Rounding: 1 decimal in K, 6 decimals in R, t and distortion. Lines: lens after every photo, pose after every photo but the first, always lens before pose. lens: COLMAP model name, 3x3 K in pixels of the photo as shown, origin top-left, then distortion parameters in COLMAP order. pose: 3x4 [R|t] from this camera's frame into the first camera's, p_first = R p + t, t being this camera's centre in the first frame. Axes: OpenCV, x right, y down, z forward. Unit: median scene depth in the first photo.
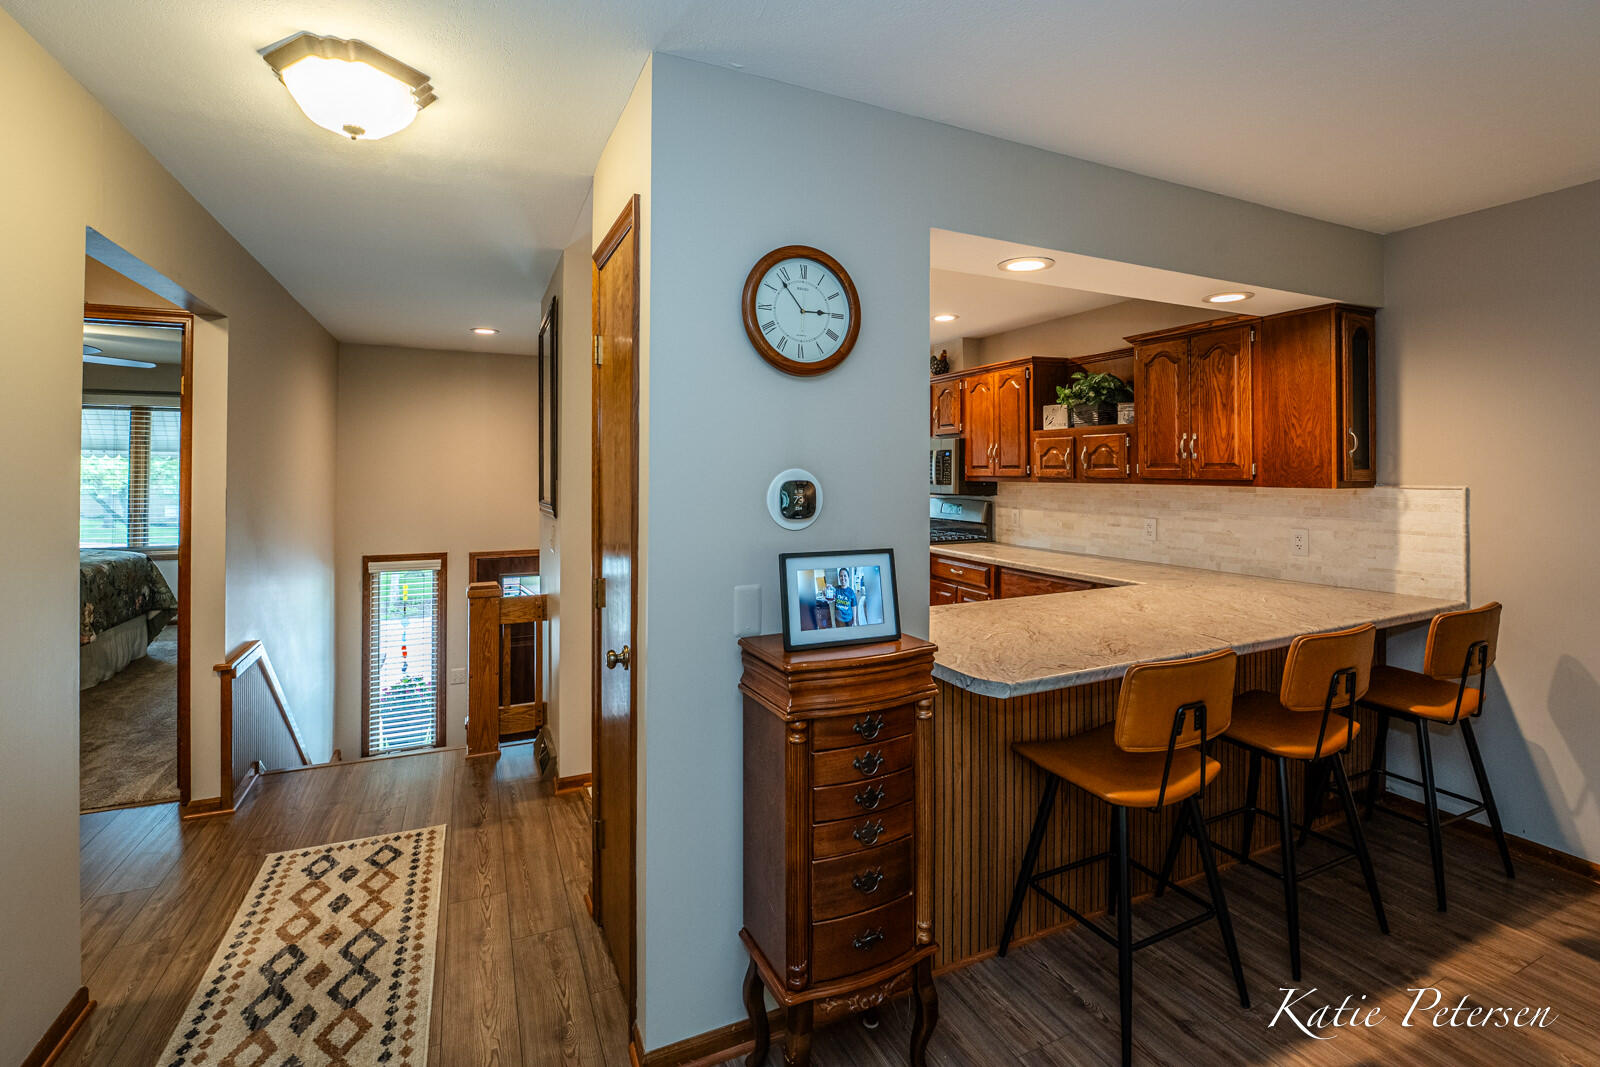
lens RADIAL K [[721.8, 0, 819.1], [0, 721.8, 462.1], [0, 0, 1]] dist [-0.004588, -0.000298]
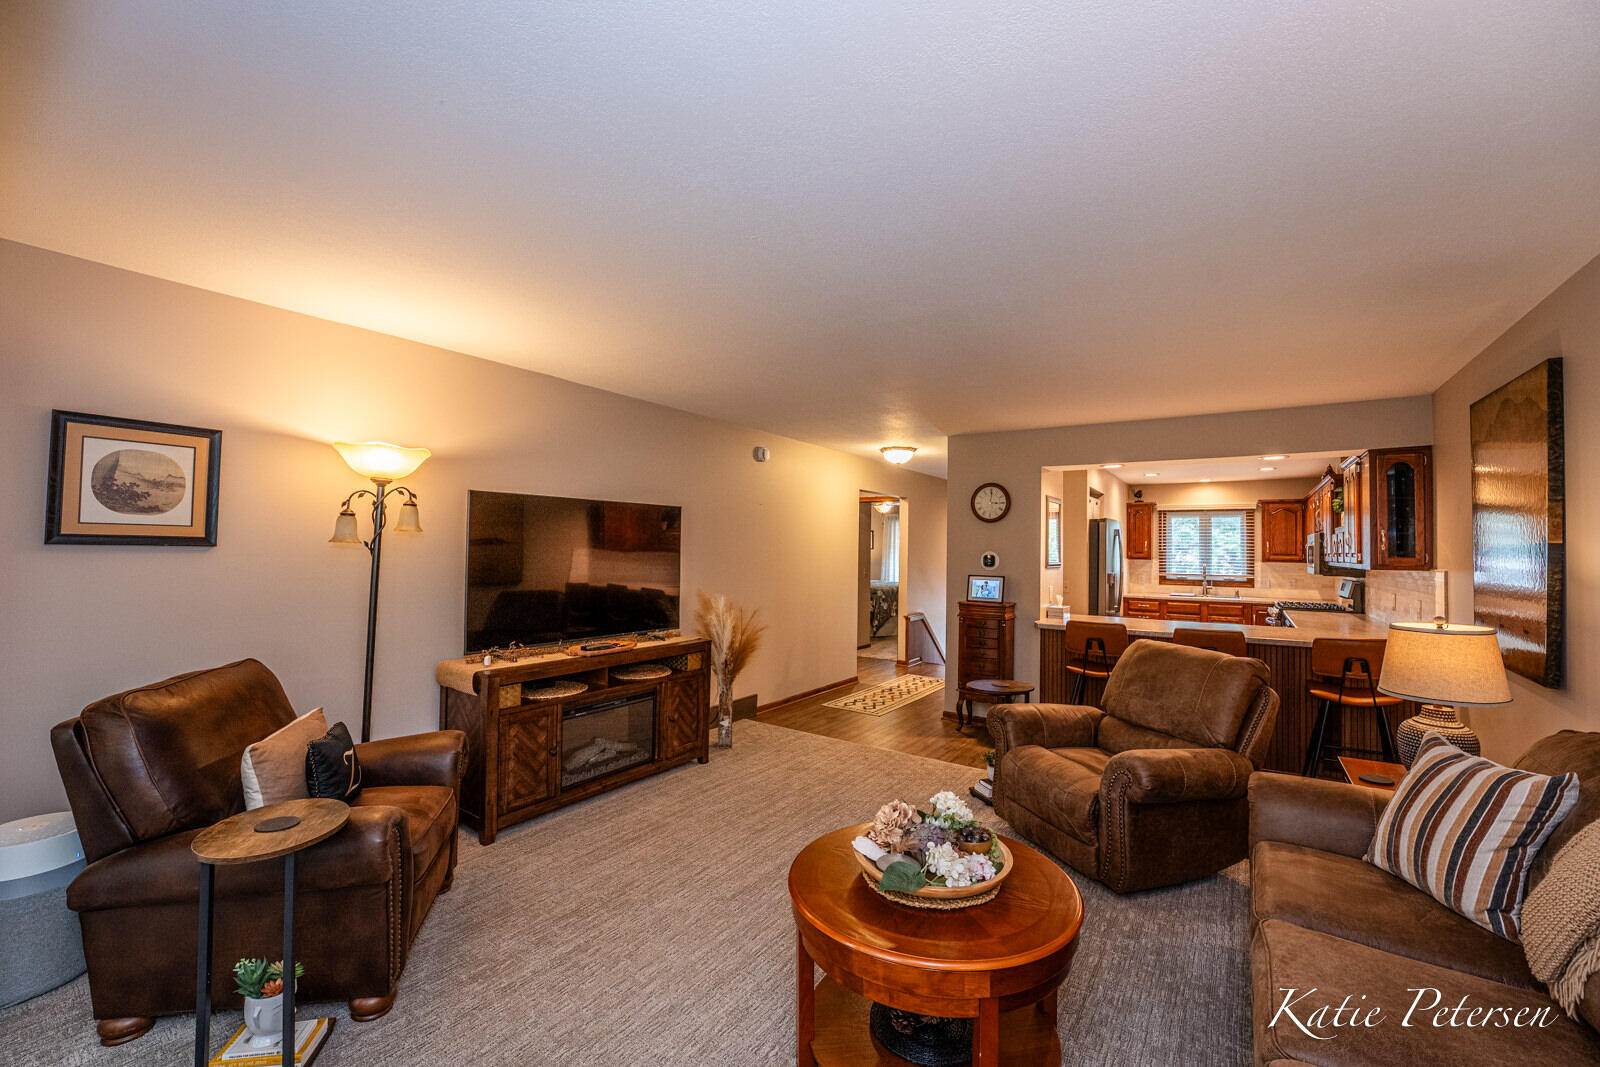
lens RADIAL K [[673.7, 0, 796.5], [0, 673.7, 533.6], [0, 0, 1]] dist [-0.023838, 0.003003]
pose [[0.507915, -0.008970, -0.861360, 1.006420], [-0.004178, 0.999908, -0.012877, -0.013549], [0.861397, 0.010139, 0.507831, -0.603930]]
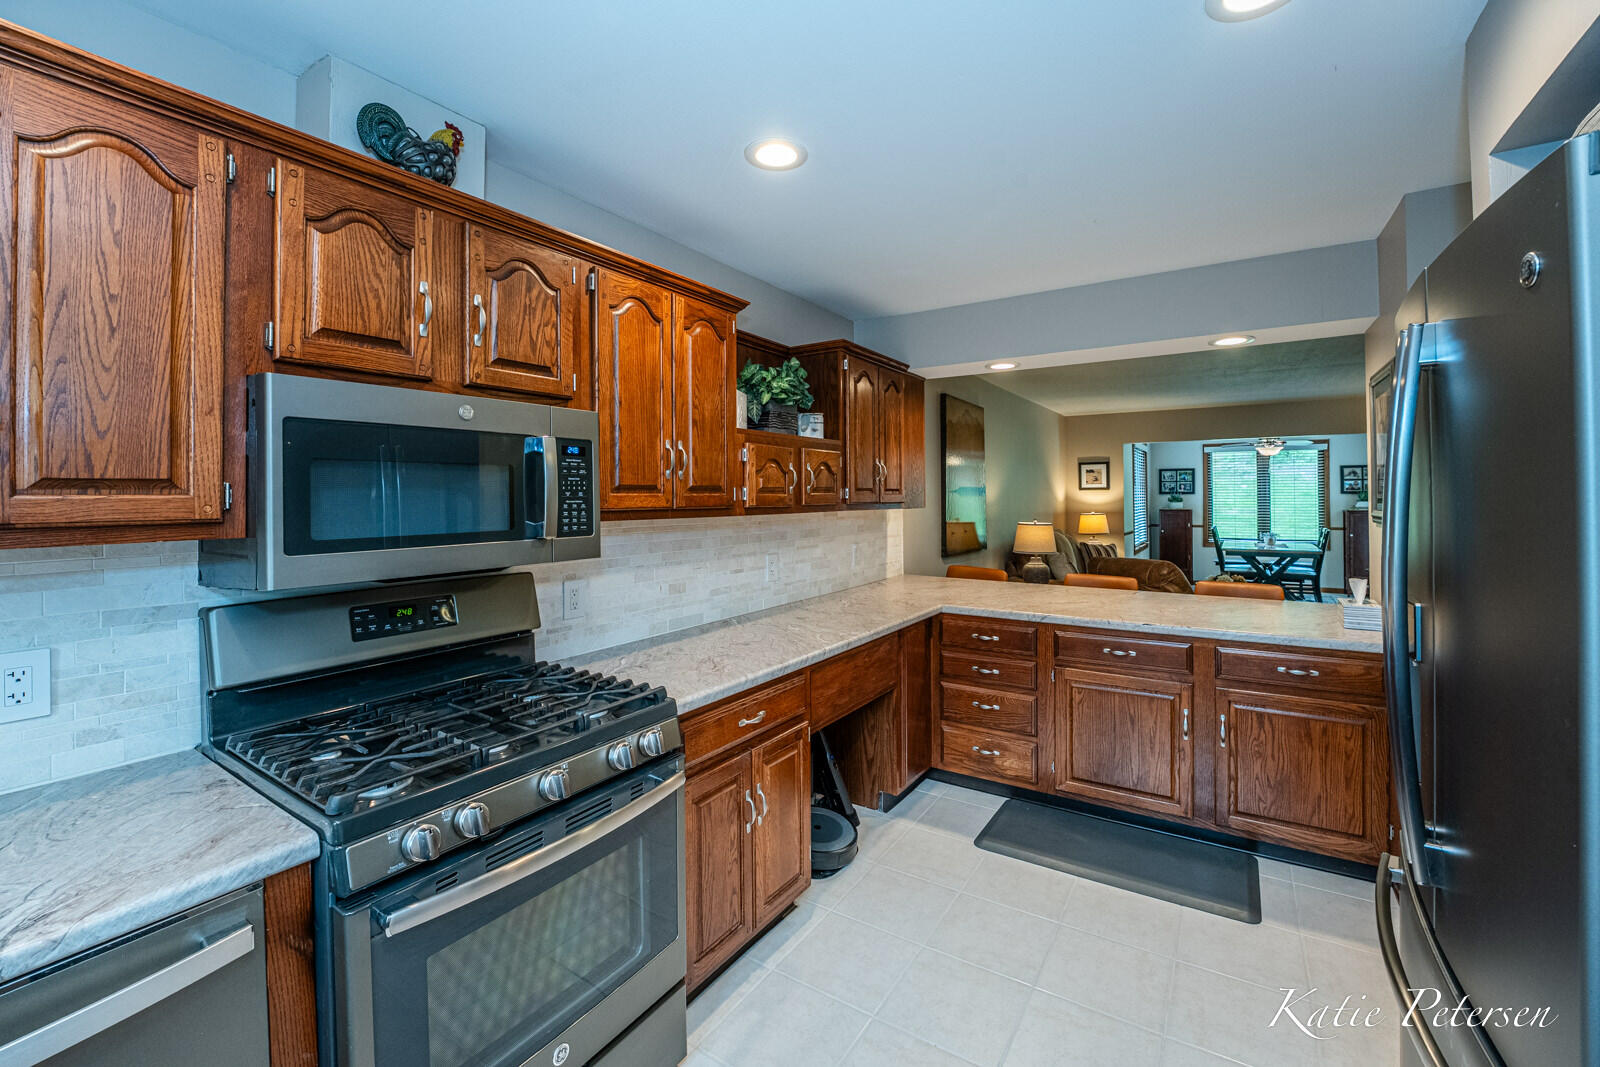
lens RADIAL K [[673.7, 0, 781.8], [0, 673.7, 491.4], [0, 0, 1]] dist [-0.023838, 0.003003]
pose [[-0.506636, 0.010769, 0.862093, -0.235158], [-0.005877, 0.999856, -0.015943, 0.019577], [-0.862140, -0.013144, -0.506500, 1.513243]]
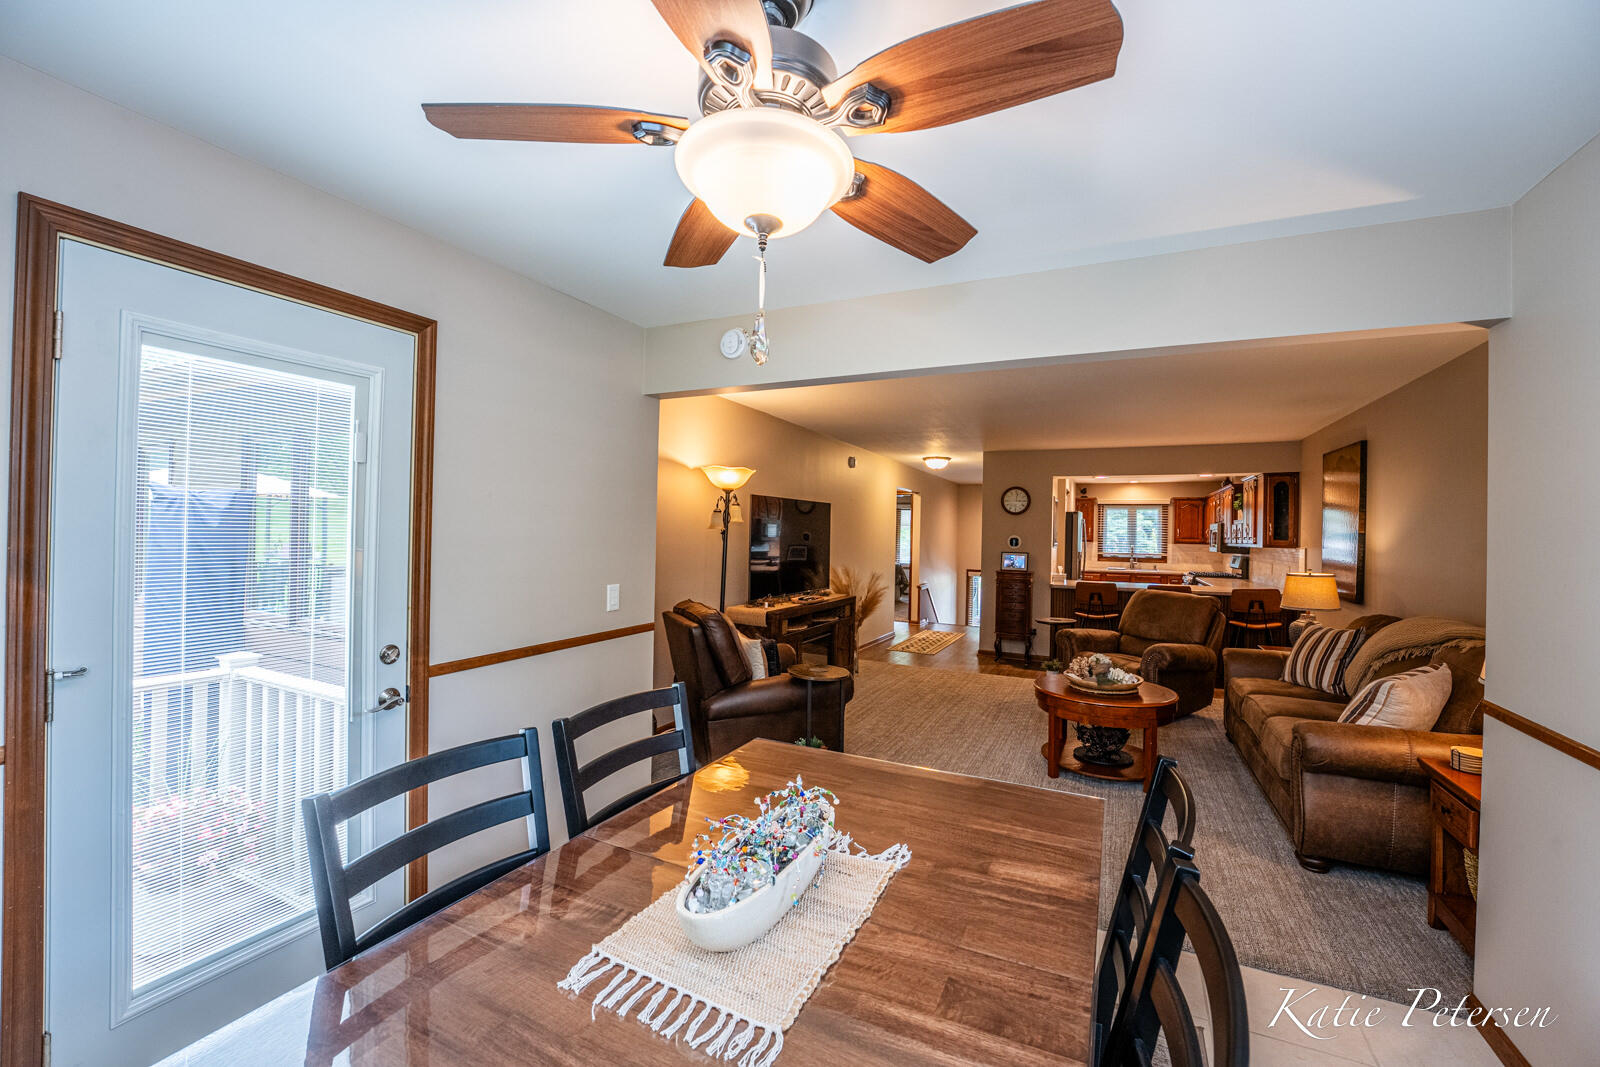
lens RADIAL K [[673.7, 0, 799.0], [0, 673.7, 533.0], [0, 0, 1]] dist [-0.023838, 0.003003]
pose [[0.630480, 0.014866, -0.776063, 1.139651], [-0.009877, 0.999889, 0.011130, -0.018516], [0.776143, 0.000648, 0.630557, -1.291260]]
